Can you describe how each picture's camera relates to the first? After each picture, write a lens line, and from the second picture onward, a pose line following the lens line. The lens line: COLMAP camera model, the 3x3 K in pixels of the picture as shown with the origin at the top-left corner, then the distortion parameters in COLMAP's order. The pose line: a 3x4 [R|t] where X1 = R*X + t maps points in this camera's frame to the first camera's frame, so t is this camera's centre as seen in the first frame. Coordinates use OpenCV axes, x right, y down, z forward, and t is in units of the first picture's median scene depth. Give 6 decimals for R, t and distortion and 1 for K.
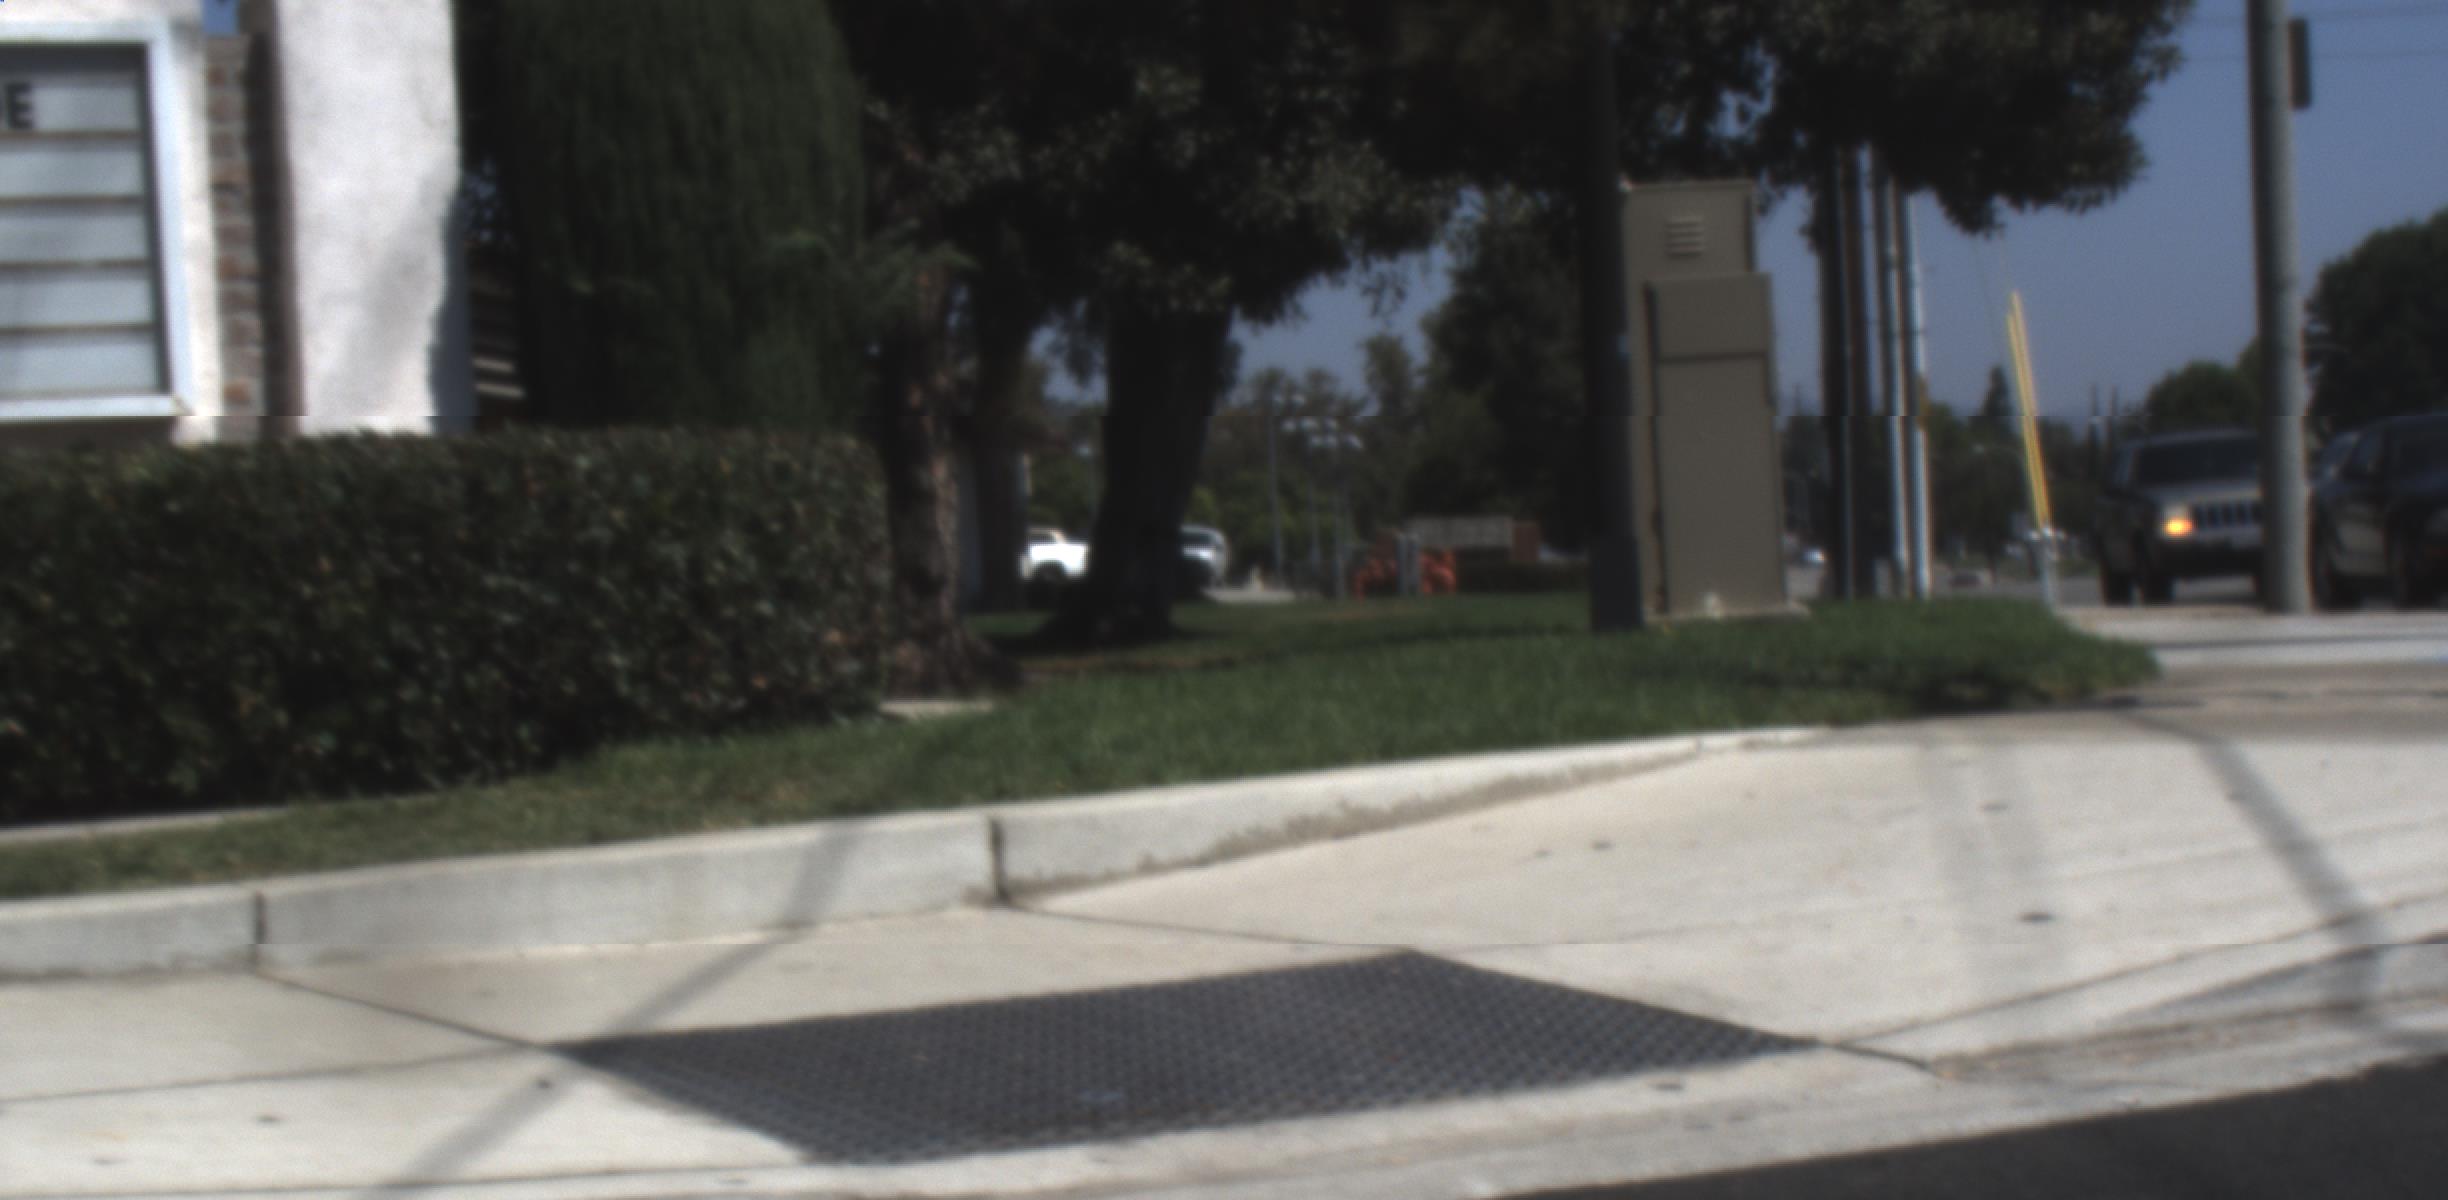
lens RADIAL K [[5192.0, 0, 1224.0], [0, 5192.0, 600.0], [0, 0, 1]] dist [0.258963, -0.068923]
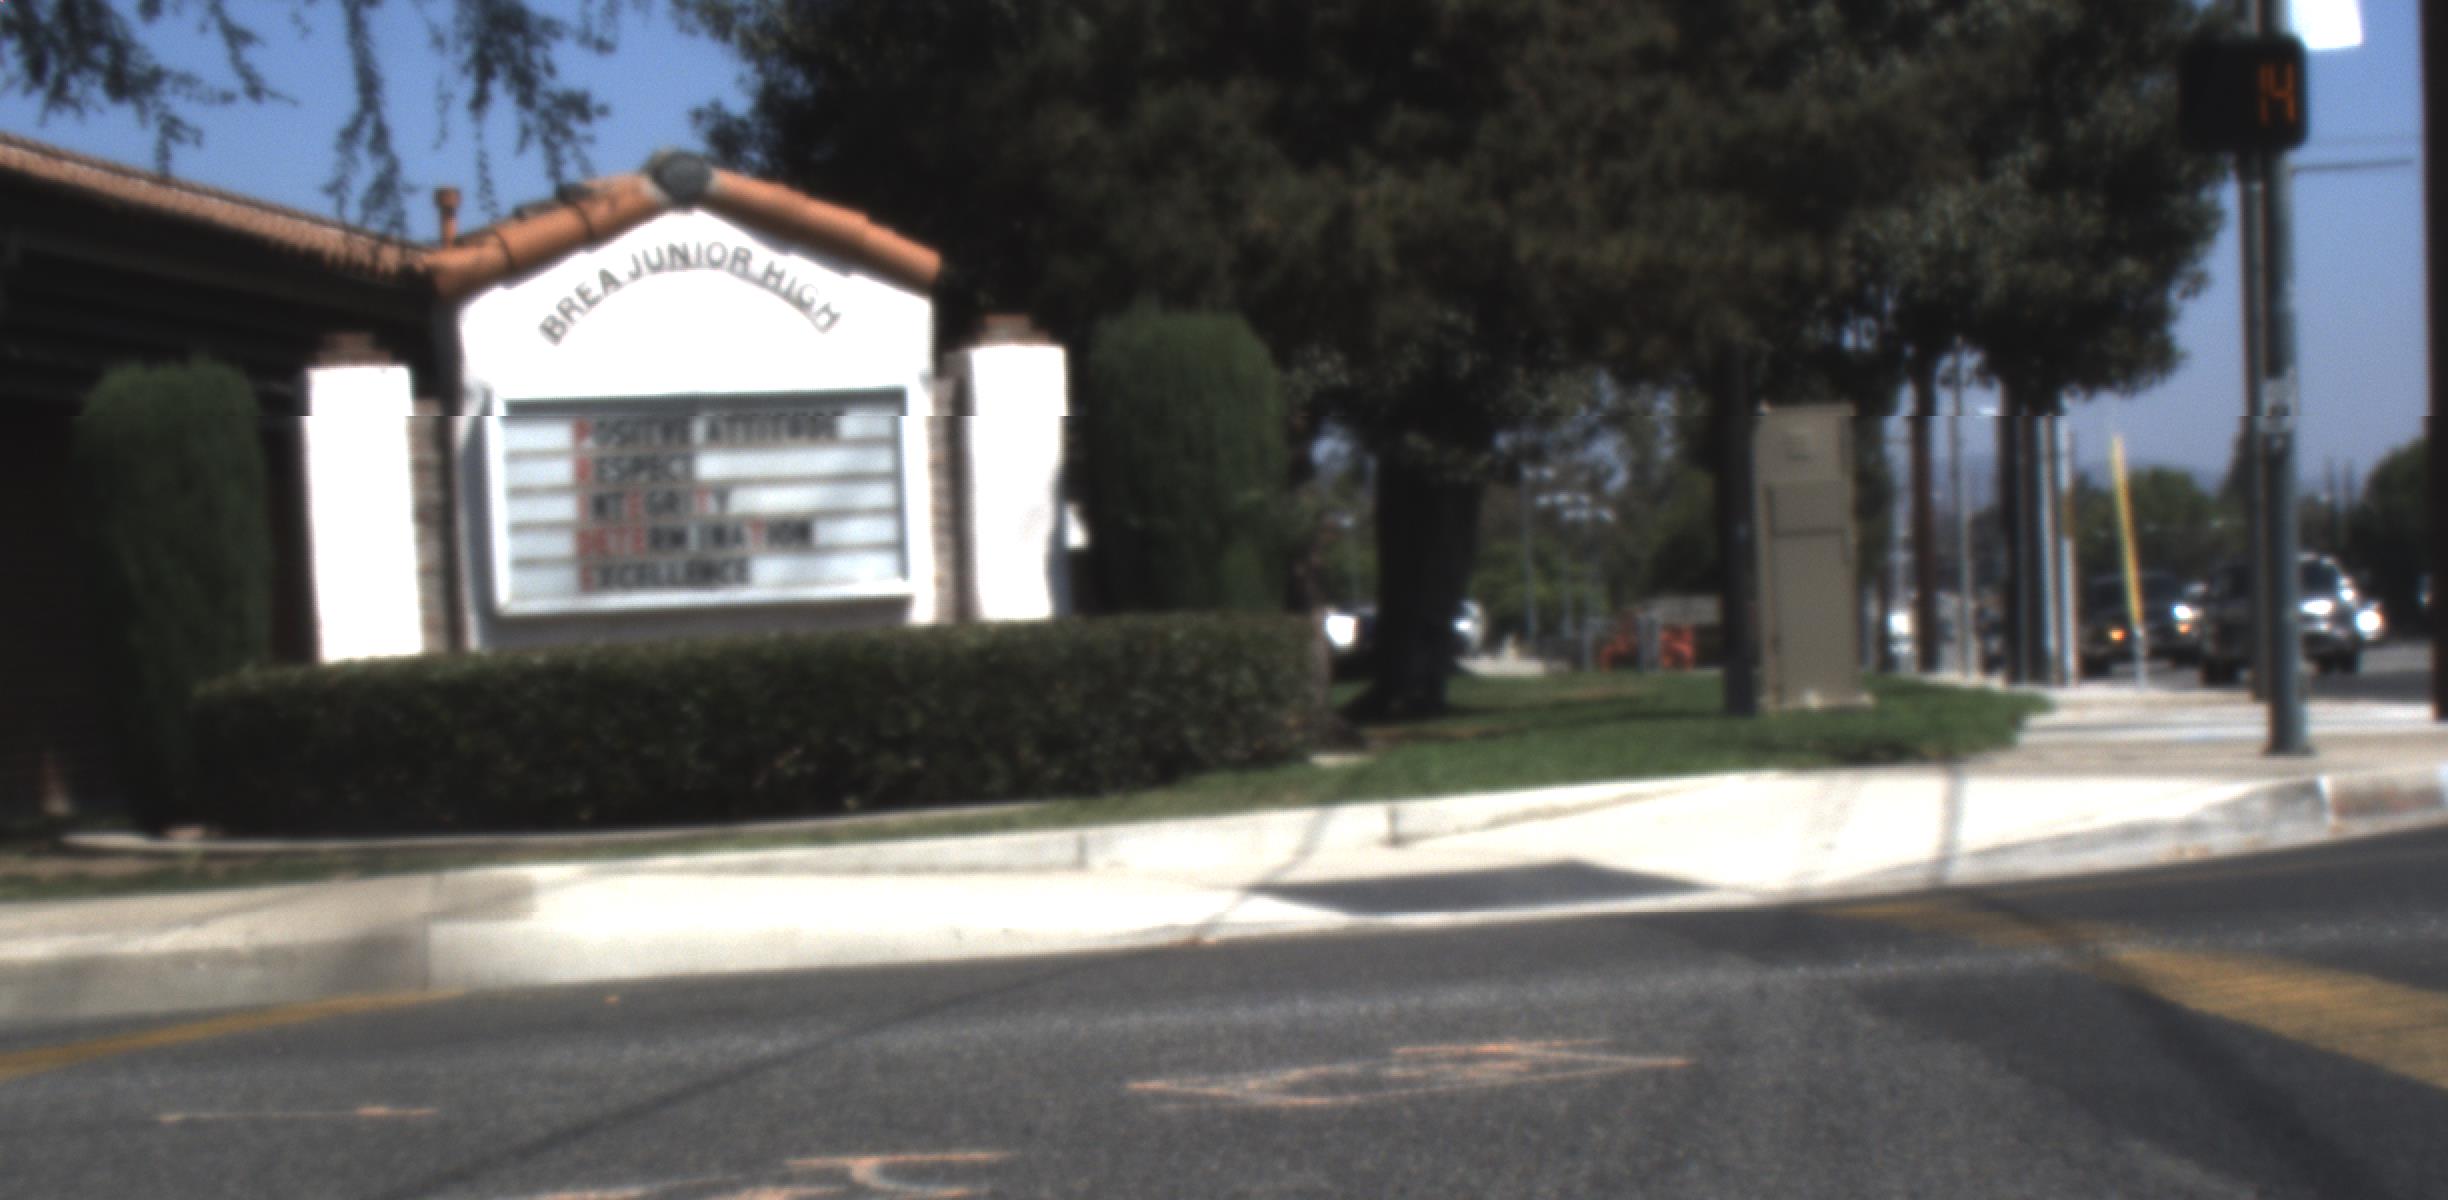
lens RADIAL K [[5192.0, 0, 1224.0], [0, 5192.0, 600.0], [0, 0, 1]] dist [0.258963, -0.068923]
pose [[0.998780, 0.005109, -0.049122, -0.003613], [-0.005688, 0.999916, -0.011658, -0.012758], [0.049058, 0.011923, 0.998725, -0.774500]]
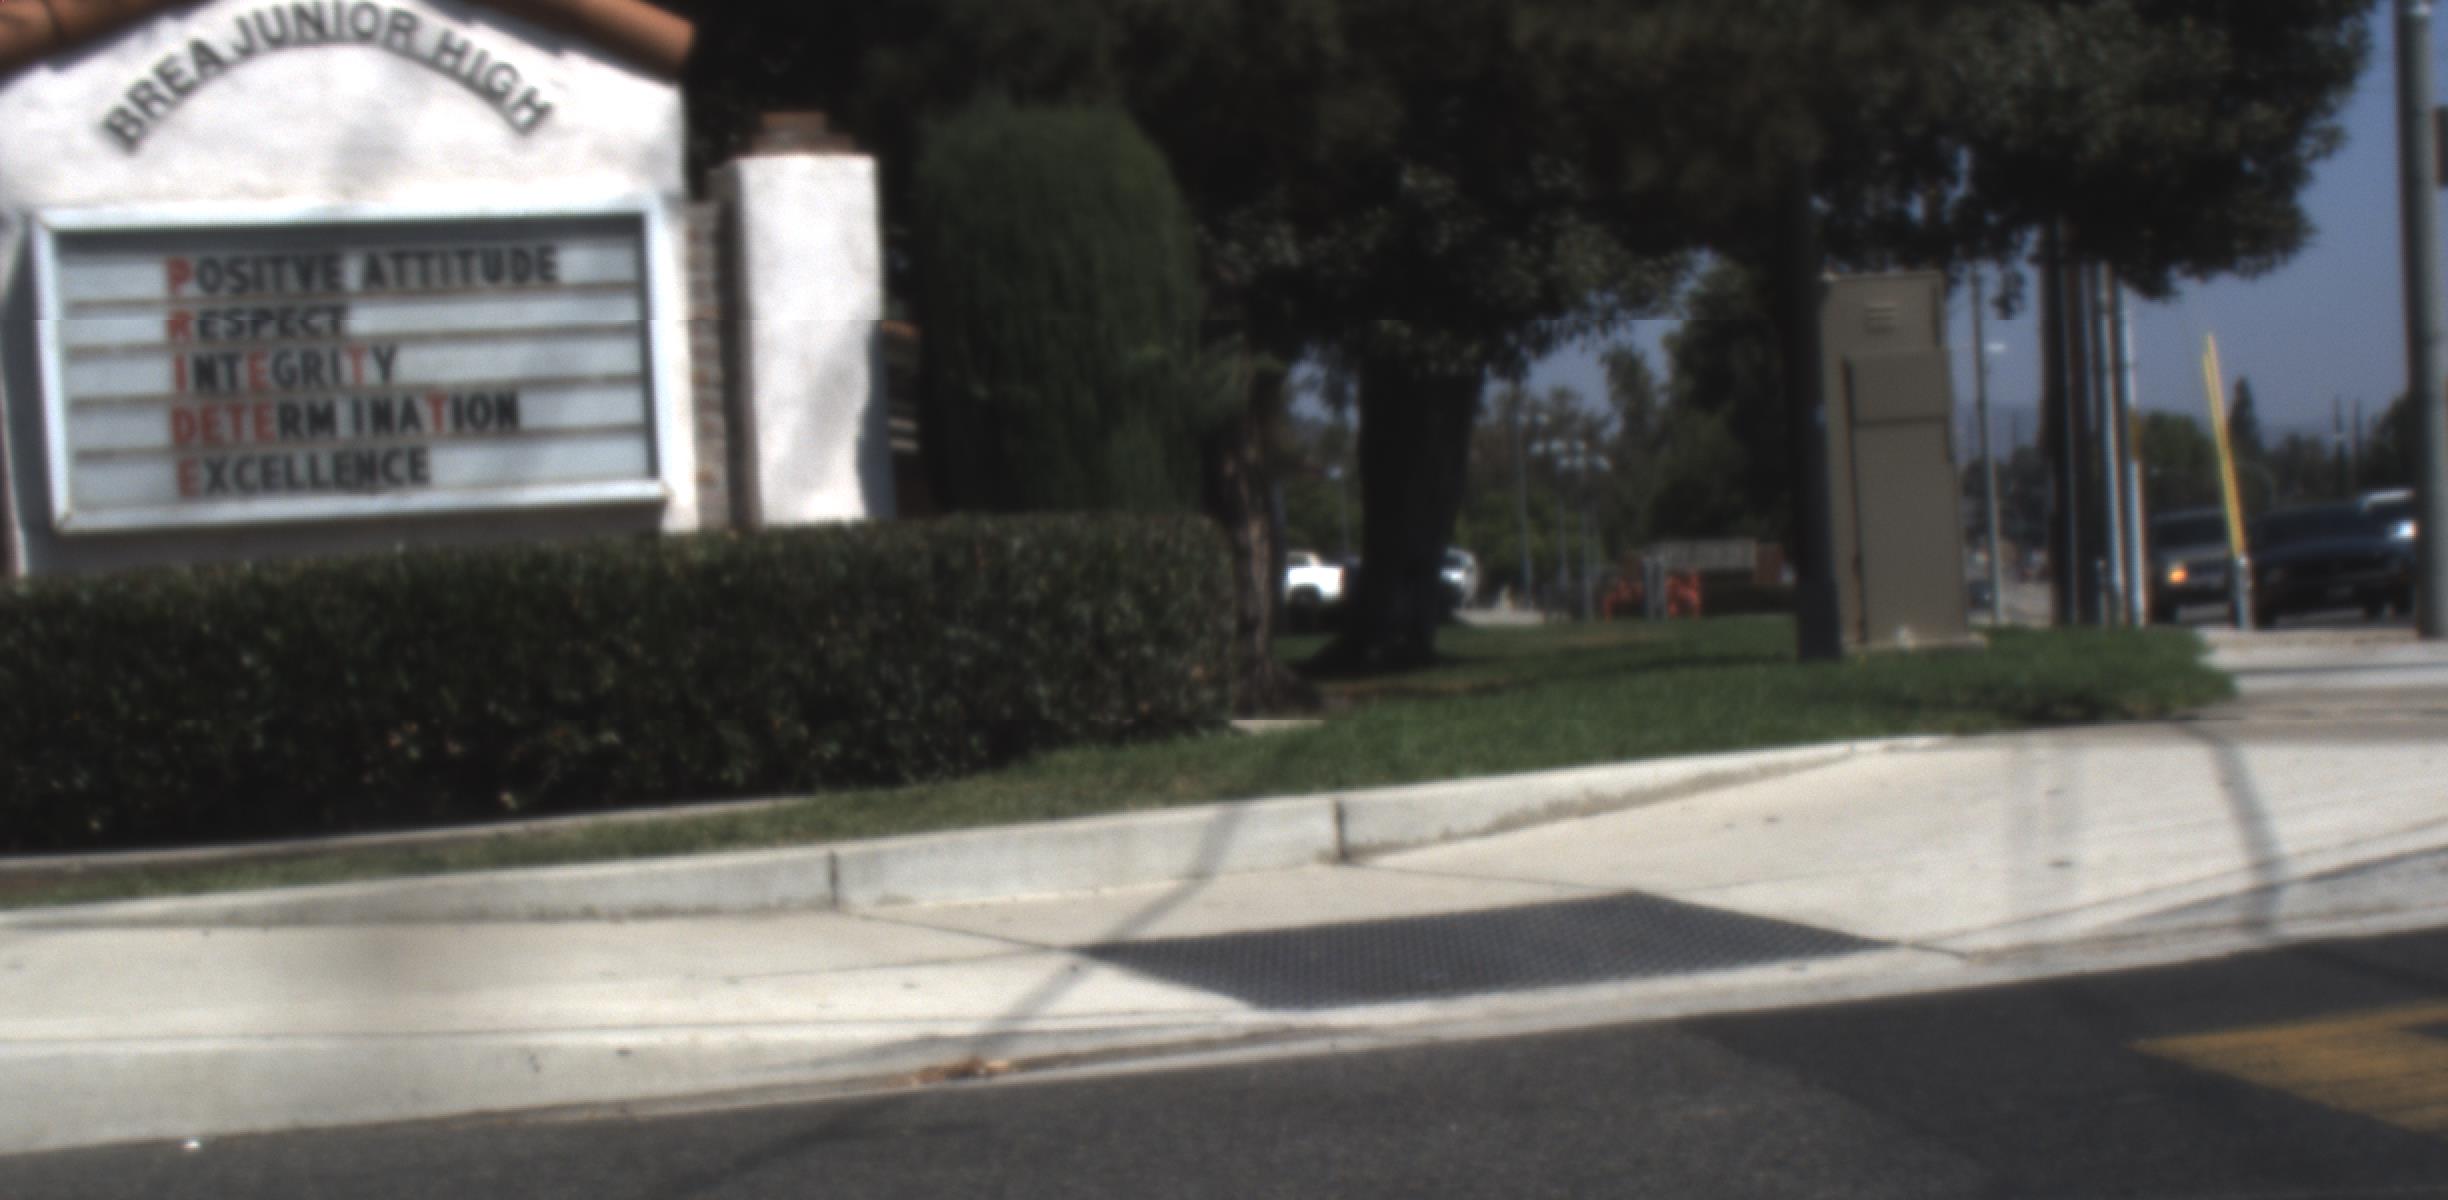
lens RADIAL K [[5192.0, 0, 1224.0], [0, 5192.0, 600.0], [0, 0, 1]] dist [0.258963, -0.068923]
pose [[0.998845, -0.005381, -0.047736, -0.004626], [0.005207, 0.999979, -0.003760, -0.004900], [0.047755, 0.003508, 0.998853, -0.248595]]
